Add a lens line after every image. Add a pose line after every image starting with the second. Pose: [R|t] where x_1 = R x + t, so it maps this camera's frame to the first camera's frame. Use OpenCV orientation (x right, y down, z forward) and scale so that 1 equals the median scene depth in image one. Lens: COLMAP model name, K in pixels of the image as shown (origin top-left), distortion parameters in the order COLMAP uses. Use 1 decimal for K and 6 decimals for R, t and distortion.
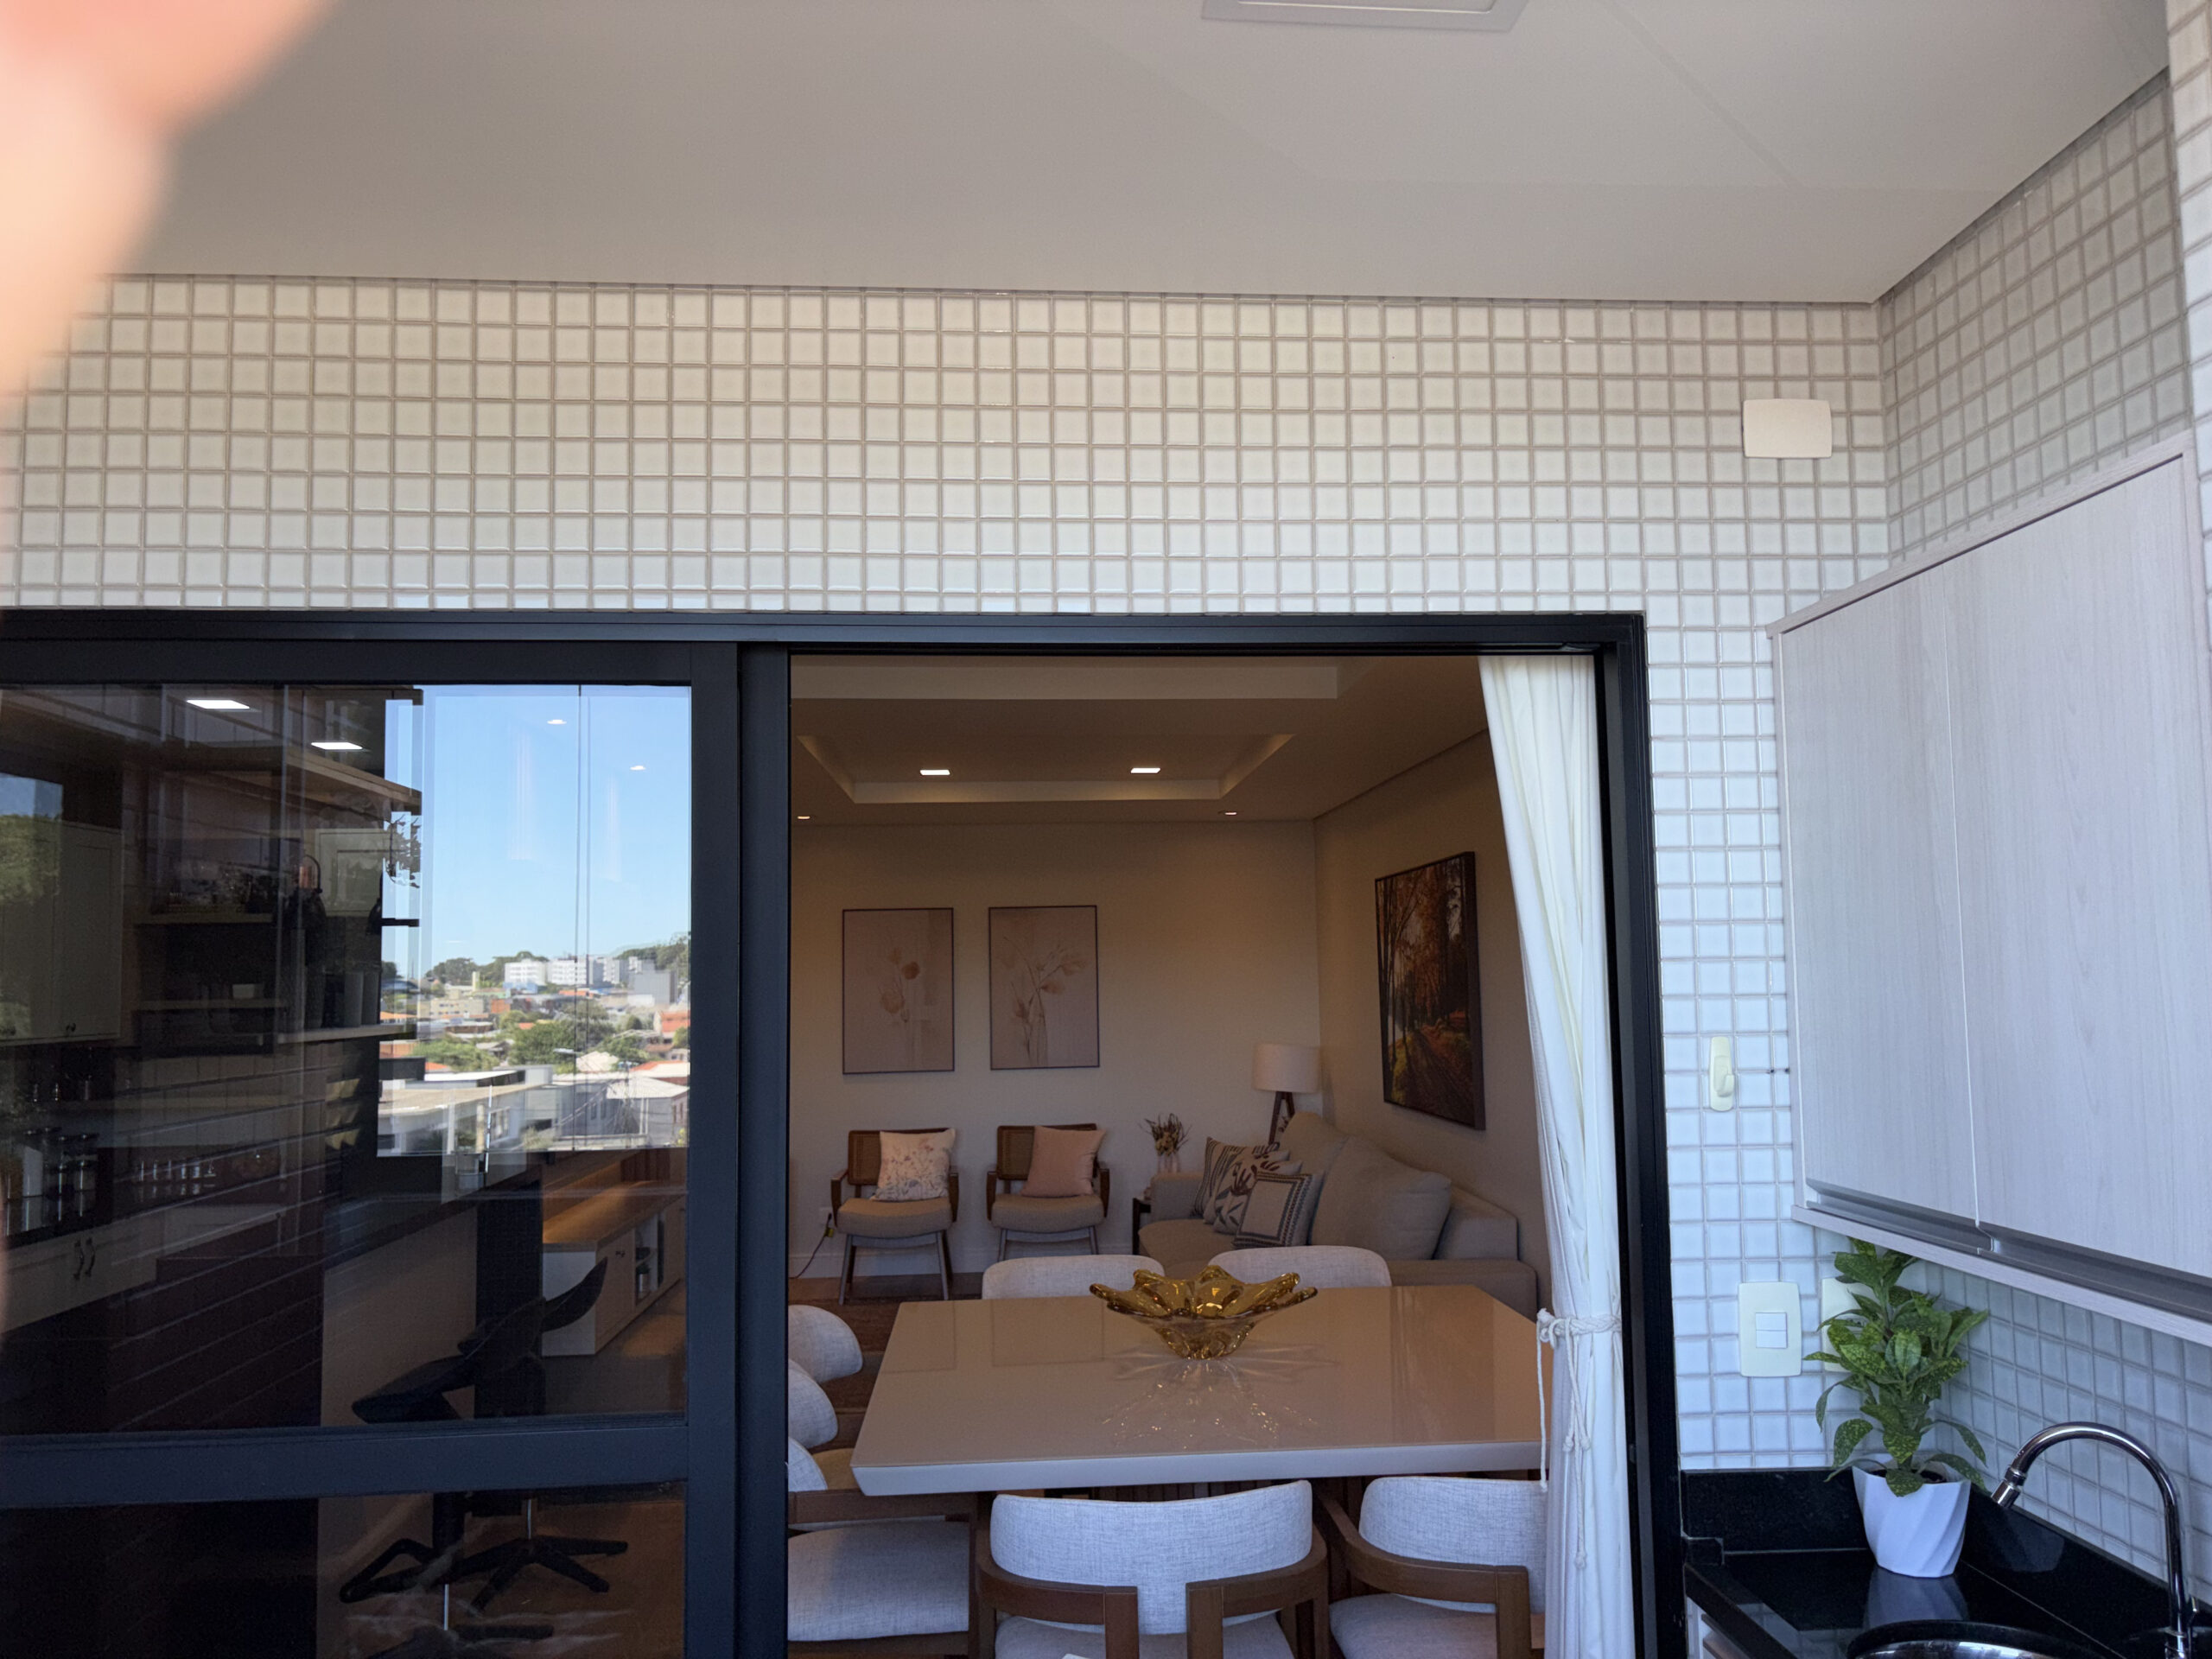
lens RADIAL K [[1660.6, 0, 1117.9], [0, 1660.6, 826.9], [0, 0, 1]] dist [0.164913, -0.278177]
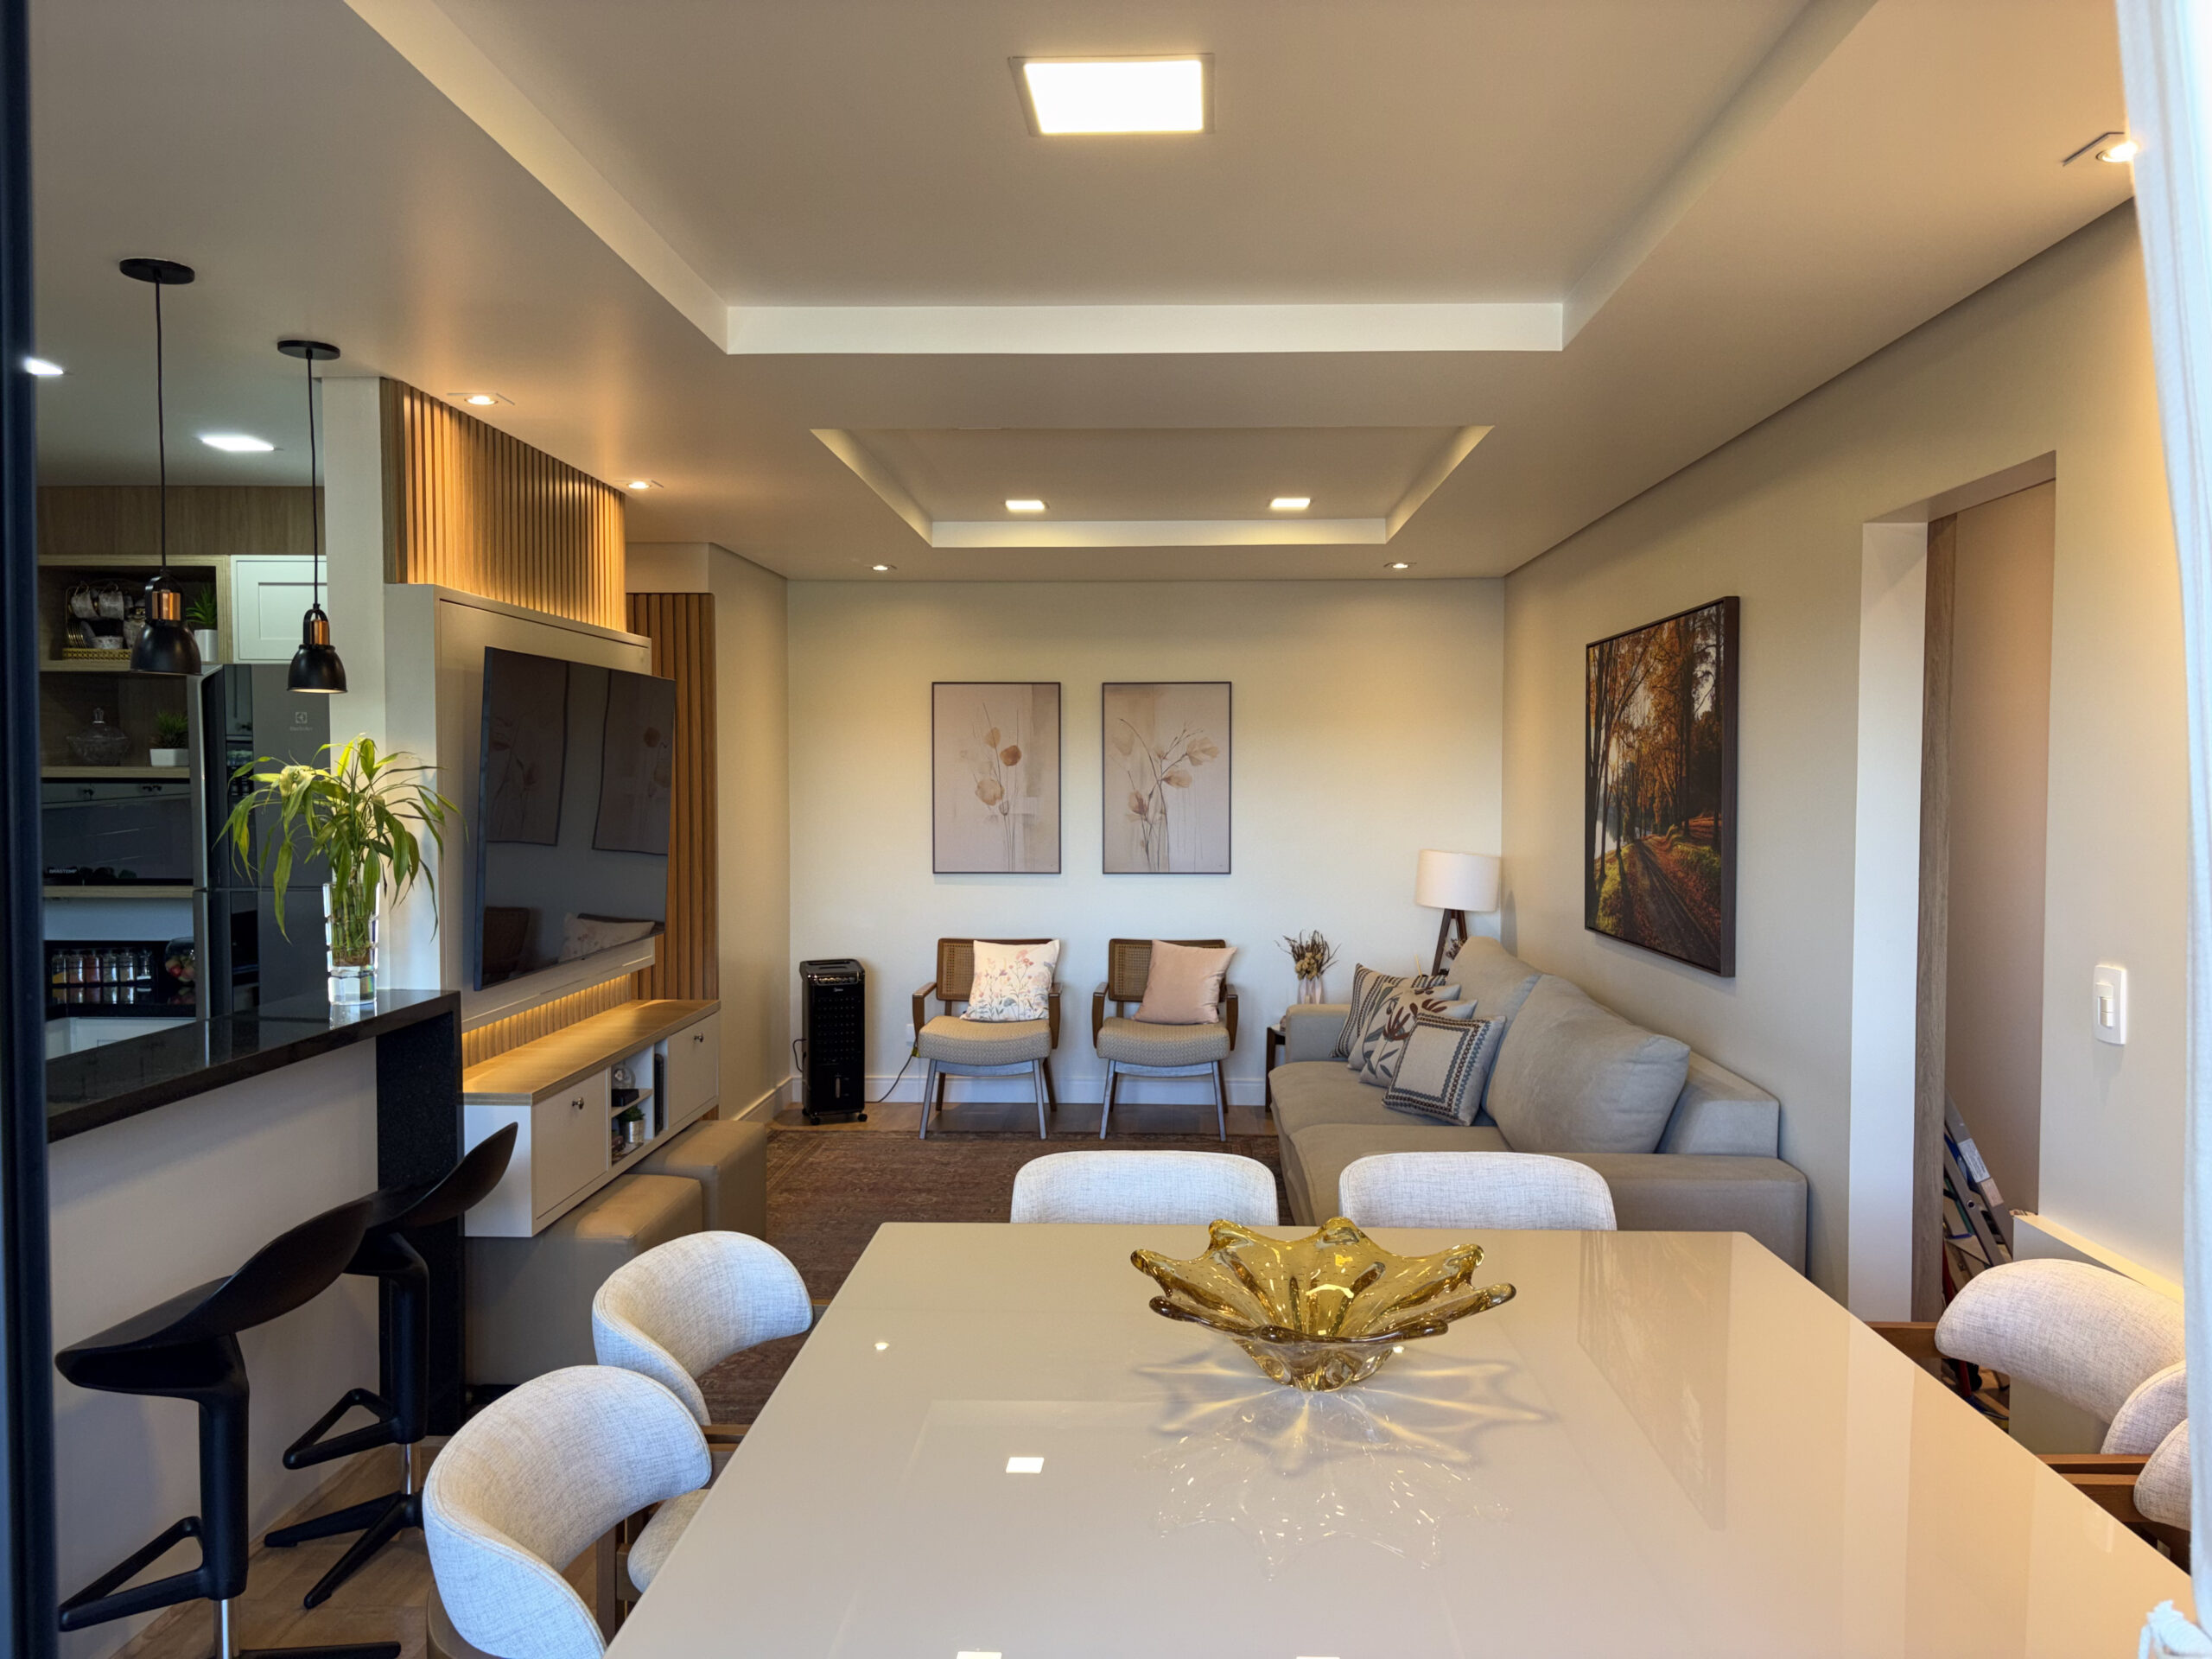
lens RADIAL K [[1660.6, 0, 1117.9], [0, 1660.6, 826.9], [0, 0, 1]] dist [0.164913, -0.278177]
pose [[0.994962, 0.021218, -0.097978, 0.015786], [-0.009061, 0.992378, 0.122900, 0.020383], [0.099839, -0.121393, 0.987571, 0.190405]]
